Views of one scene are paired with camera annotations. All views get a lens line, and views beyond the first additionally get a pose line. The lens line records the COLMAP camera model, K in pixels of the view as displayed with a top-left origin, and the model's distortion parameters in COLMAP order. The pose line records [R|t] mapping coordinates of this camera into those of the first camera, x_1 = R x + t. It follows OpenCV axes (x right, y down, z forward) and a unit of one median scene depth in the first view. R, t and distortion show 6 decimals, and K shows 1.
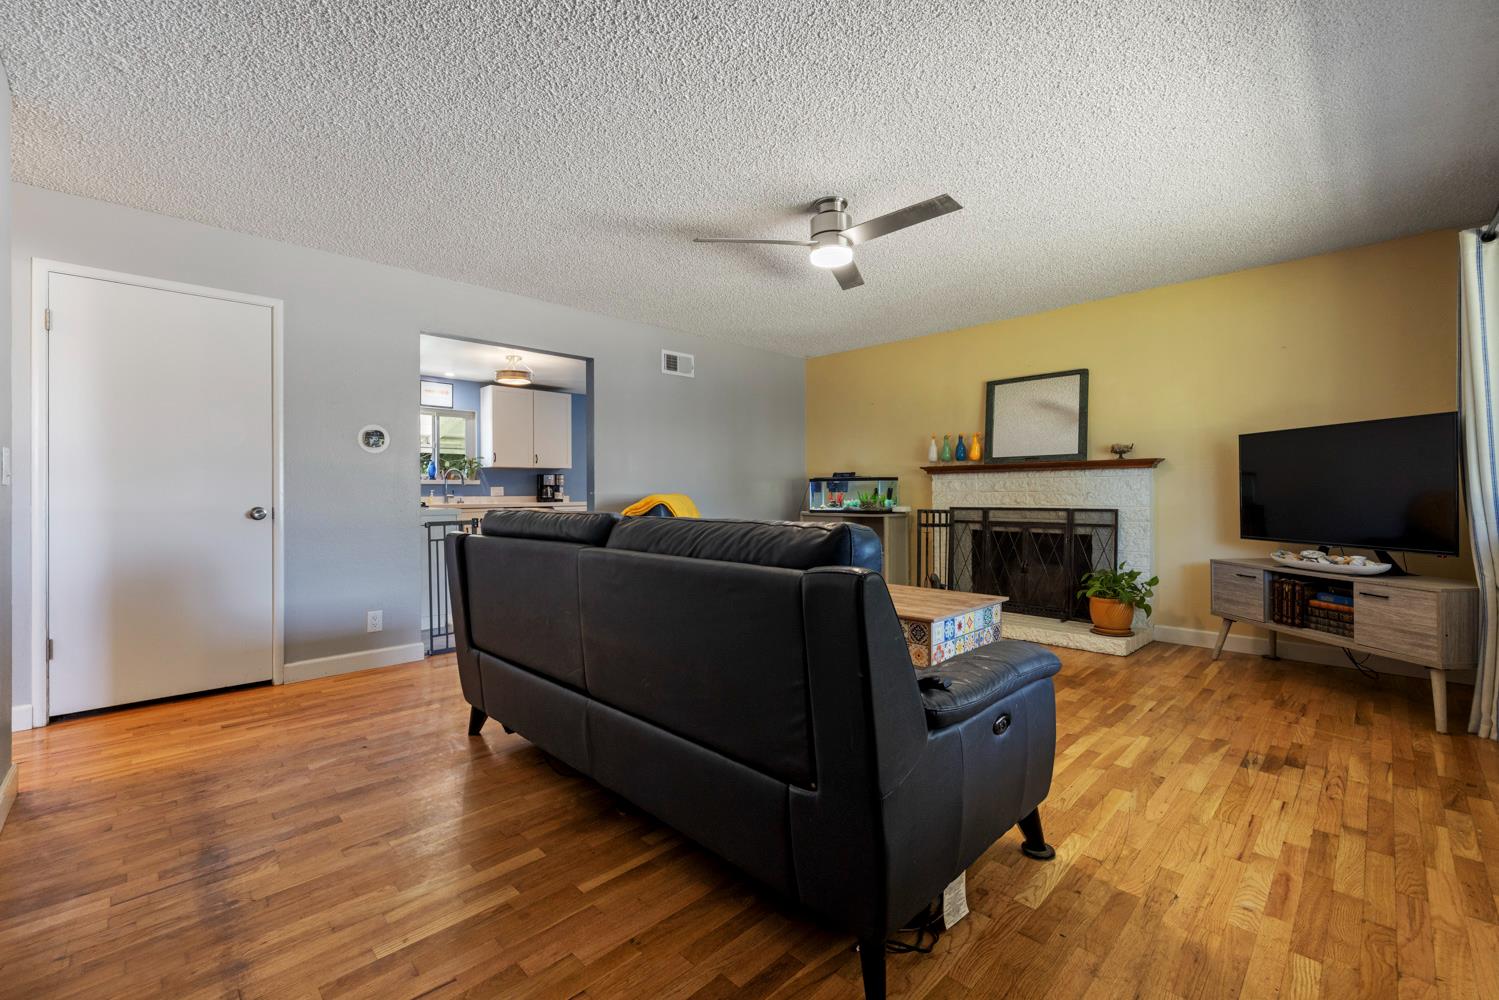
lens RADIAL K [[635.5, 0, 750.9], [0, 635.5, 494.0], [0, 0, 1]] dist [-0.002302, -0.000450]
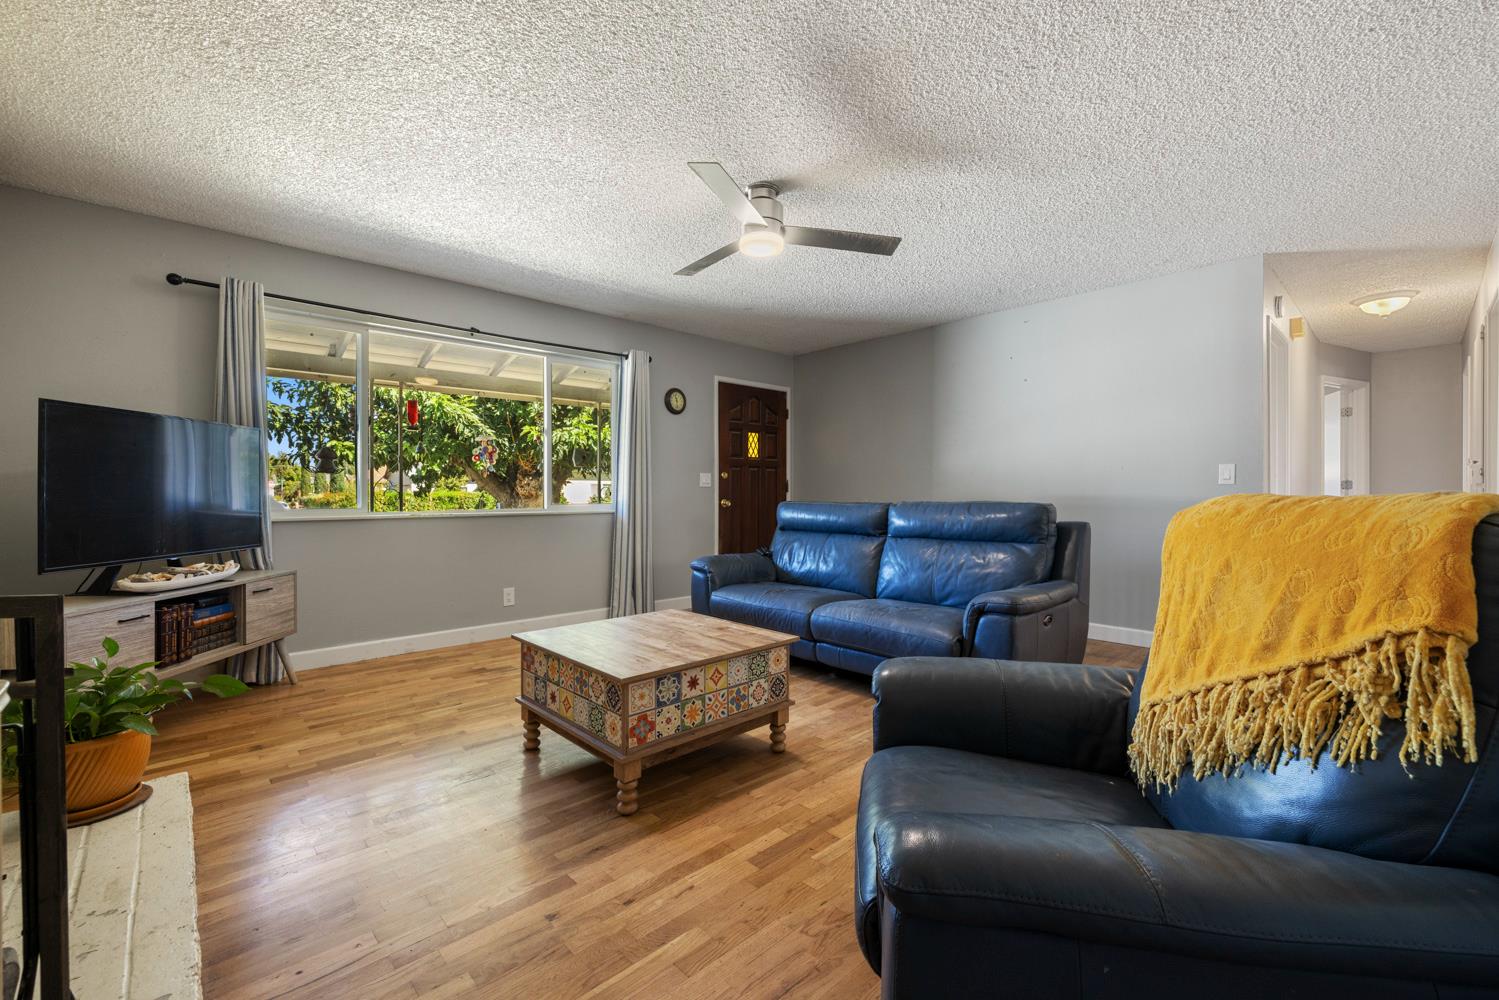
lens RADIAL K [[616.6, 0, 747.3], [0, 616.6, 495.9], [0, 0, 1]] dist [-0.001052, 0.000010]
pose [[-0.999405, 0.008250, 0.033485, 0.079965], [0.008451, 0.999947, 0.005857, -0.000690], [-0.033435, 0.006136, -0.999422, 1.327997]]
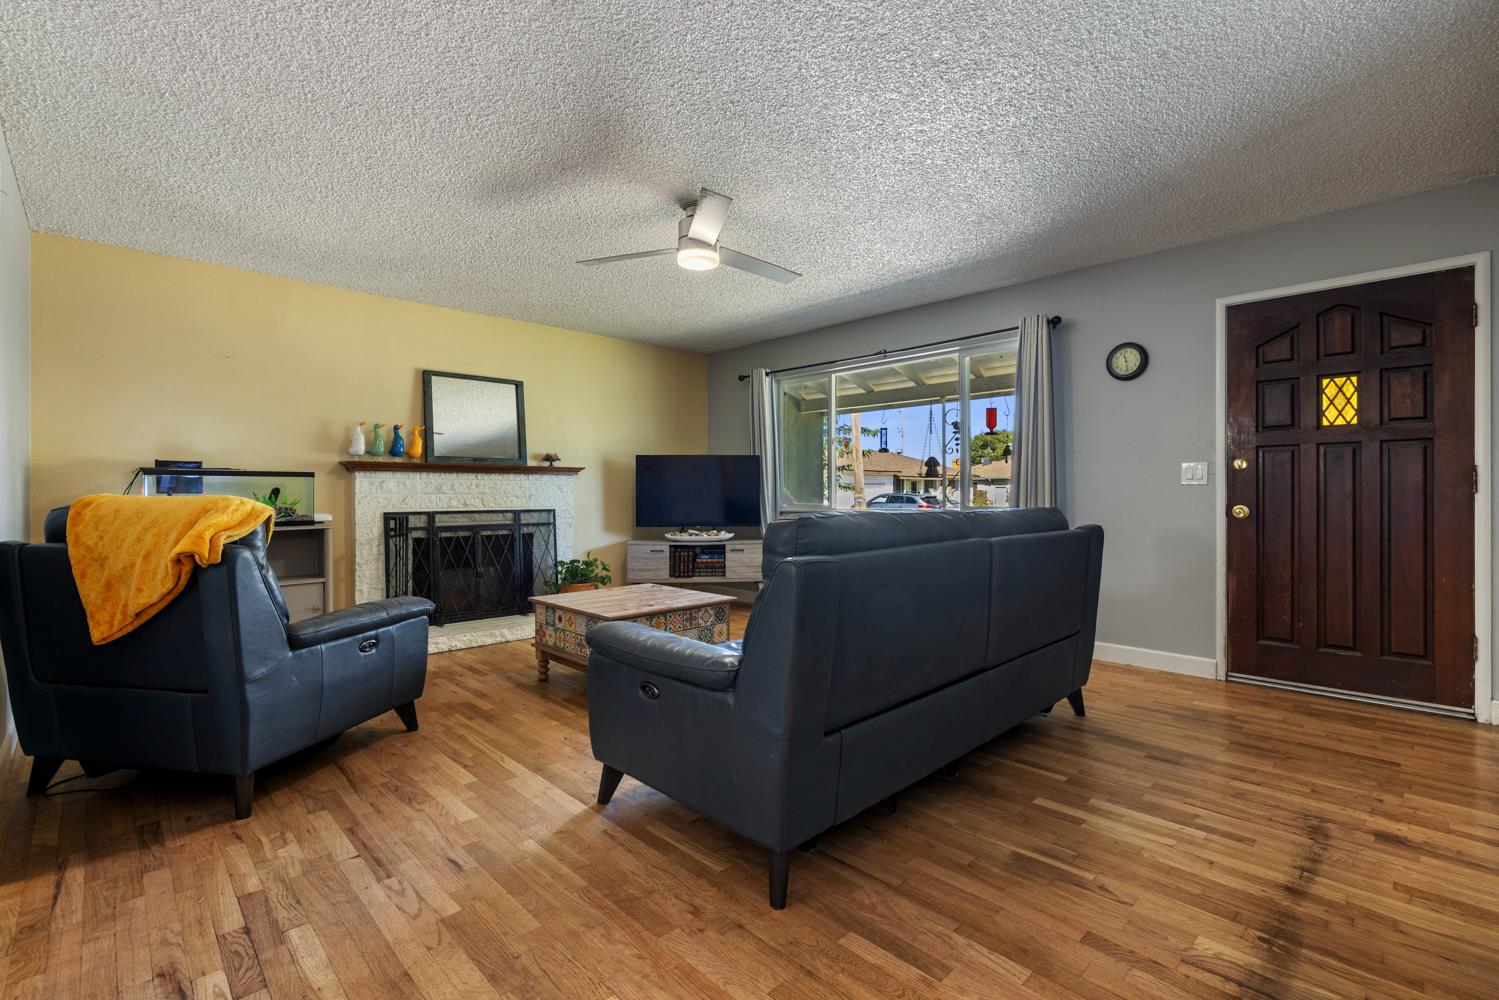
lens RADIAL K [[672.8, 0, 749.1], [0, 672.8, 495.3], [0, 0, 1]] dist [-0.002870, 0.000789]
pose [[0.000749, 0.002072, 0.999998, -0.651224], [0.002454, 0.999995, -0.002073, 0.001843], [-0.999997, 0.002455, 0.000744, 0.633901]]
